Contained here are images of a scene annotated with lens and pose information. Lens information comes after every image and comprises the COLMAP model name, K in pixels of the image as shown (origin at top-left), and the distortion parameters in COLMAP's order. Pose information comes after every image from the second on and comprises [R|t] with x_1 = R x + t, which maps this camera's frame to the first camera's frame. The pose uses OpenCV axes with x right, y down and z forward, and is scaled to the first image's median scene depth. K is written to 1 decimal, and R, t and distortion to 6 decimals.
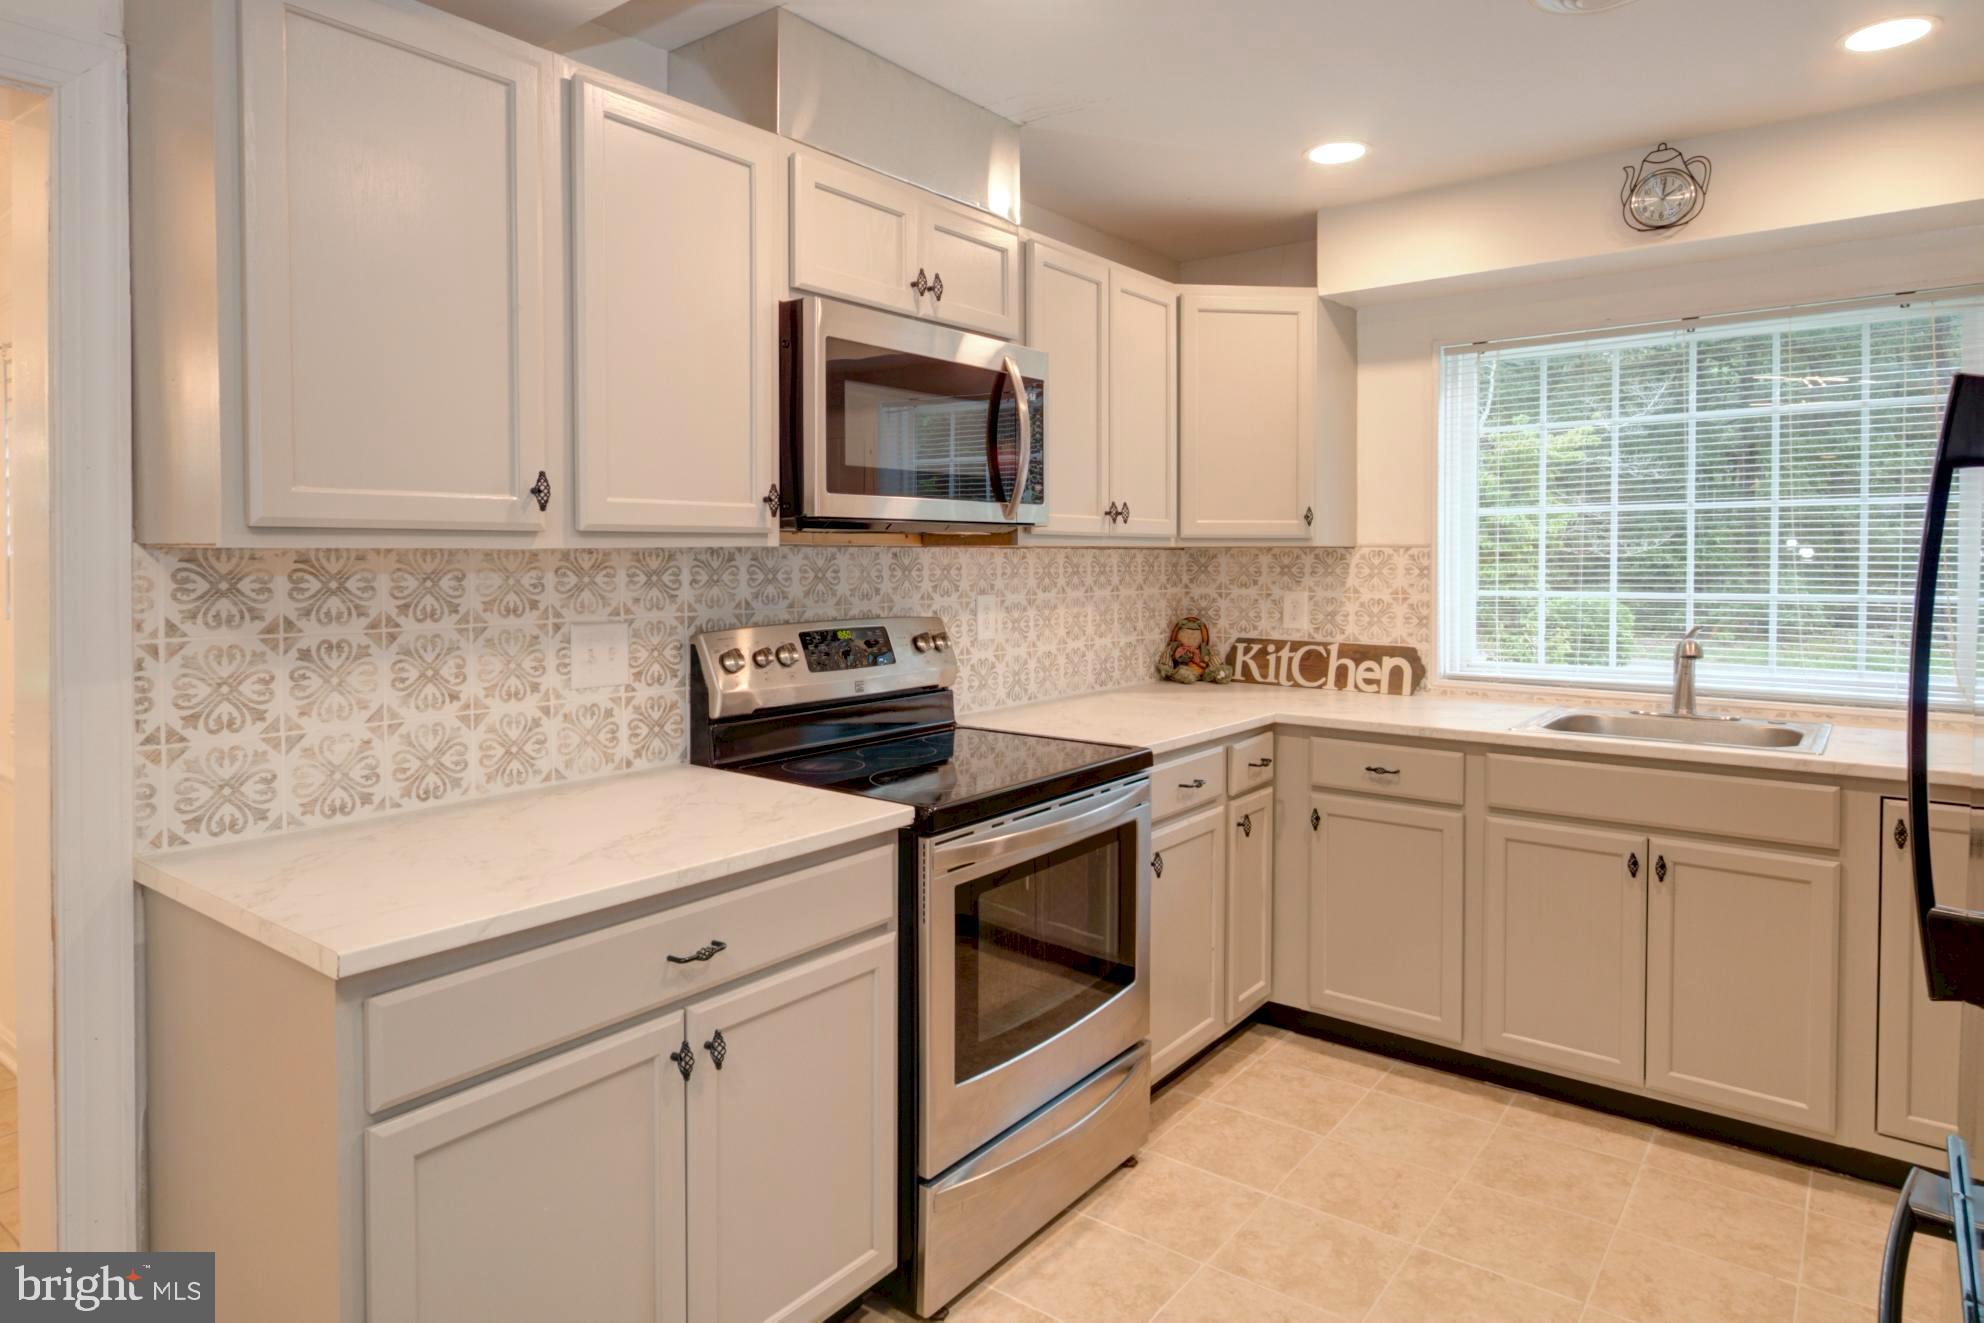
lens RADIAL K [[1164.9, 0, 995.3], [0, 1164.9, 641.9], [0, 0, 1]] dist [-0.002537, -0.000051]
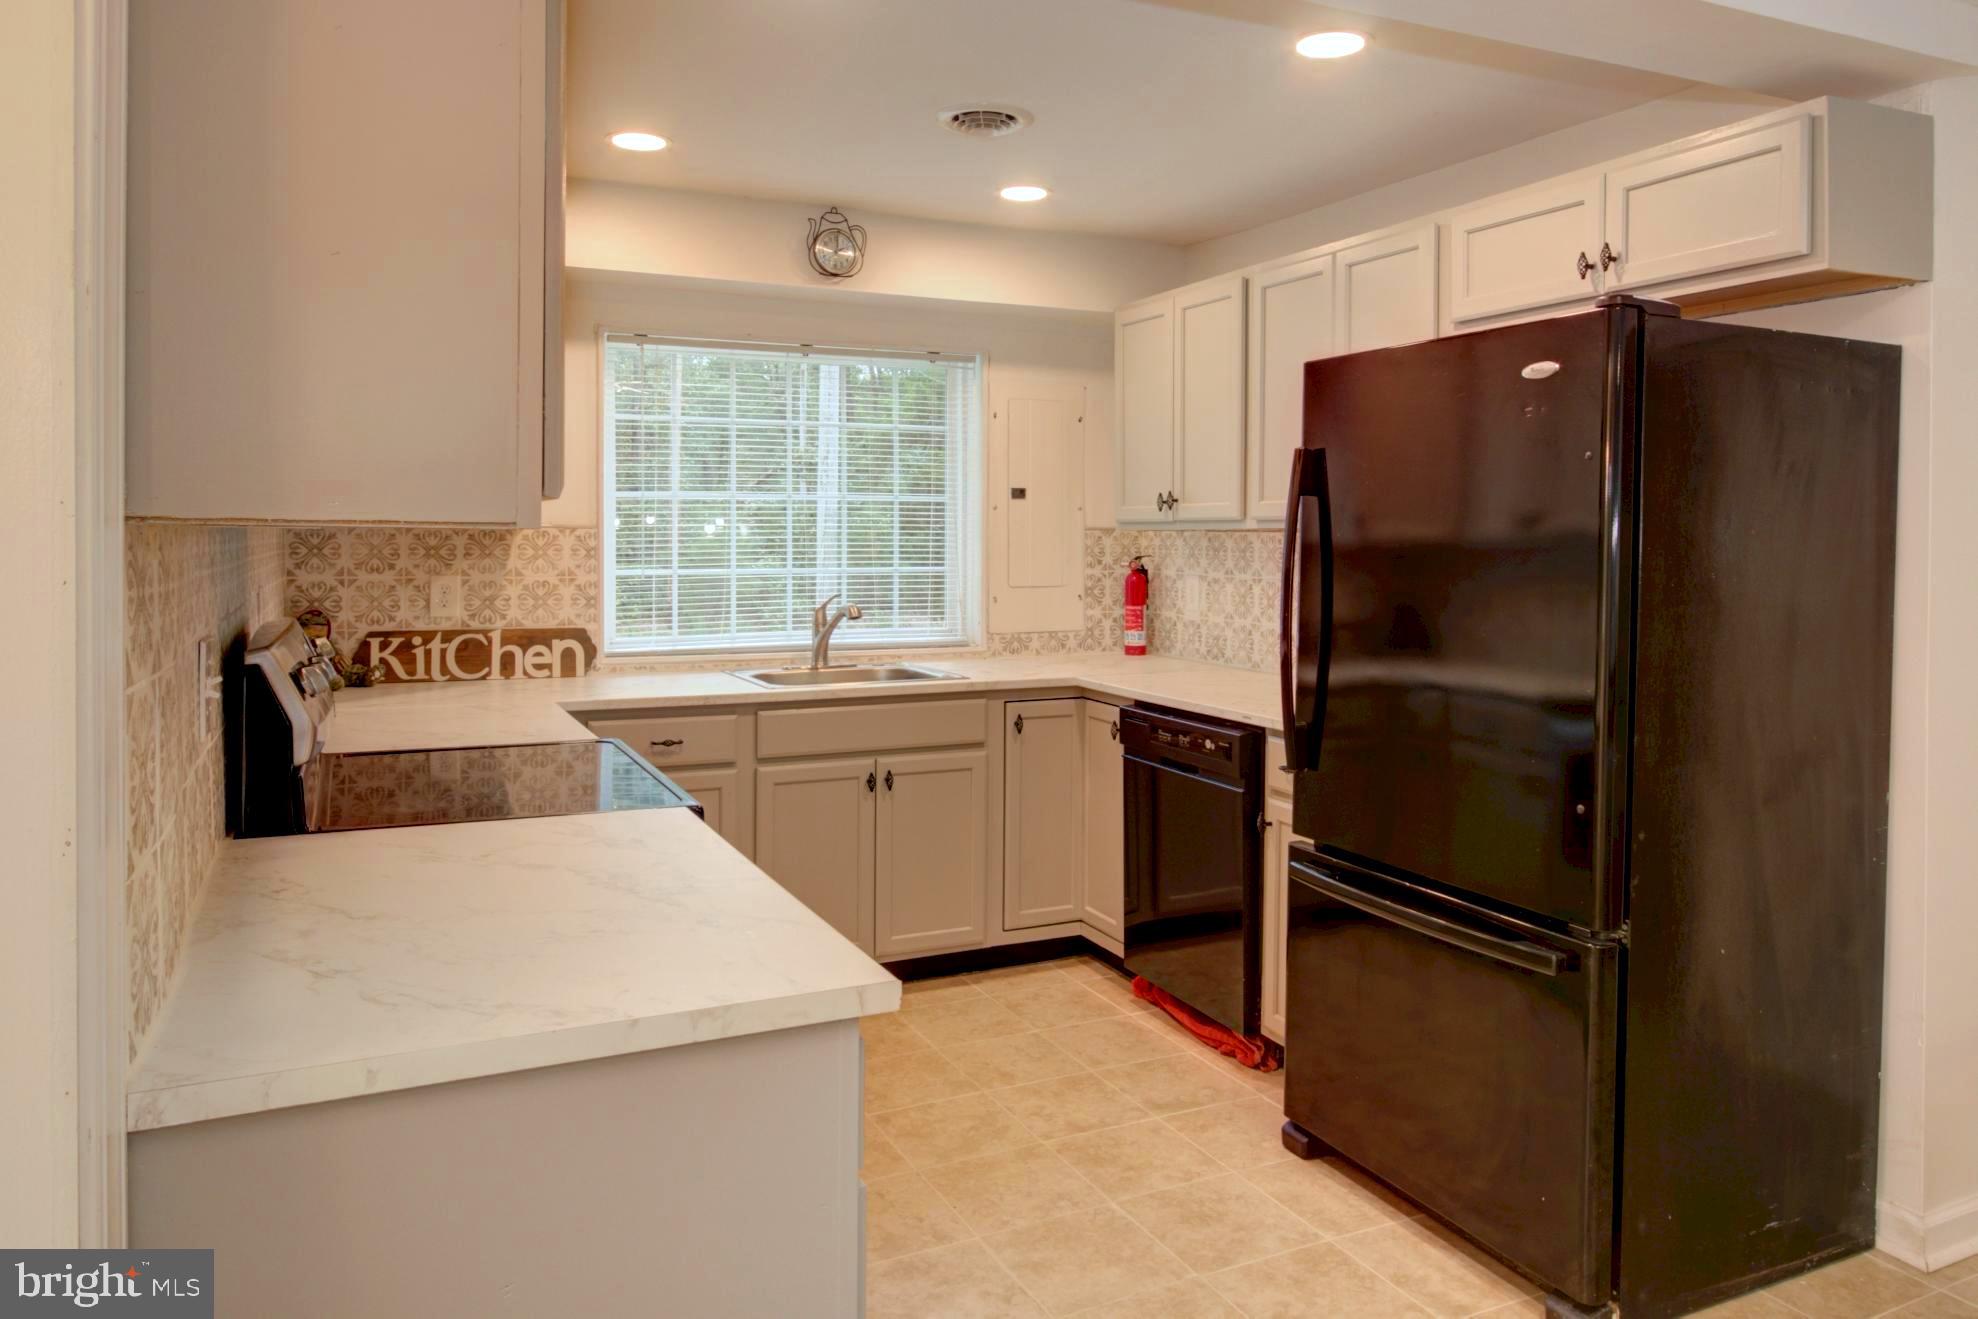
lens RADIAL K [[1333.3, 0, 995.9], [0, 1333.3, 649.8], [0, 0, 1]] dist [0.005070, 0.000790]
pose [[0.445021, -0.071973, 0.892623, -0.496232], [0.060732, 0.996896, 0.050103, -0.012349], [-0.893458, 0.031914, 0.448011, 0.163039]]
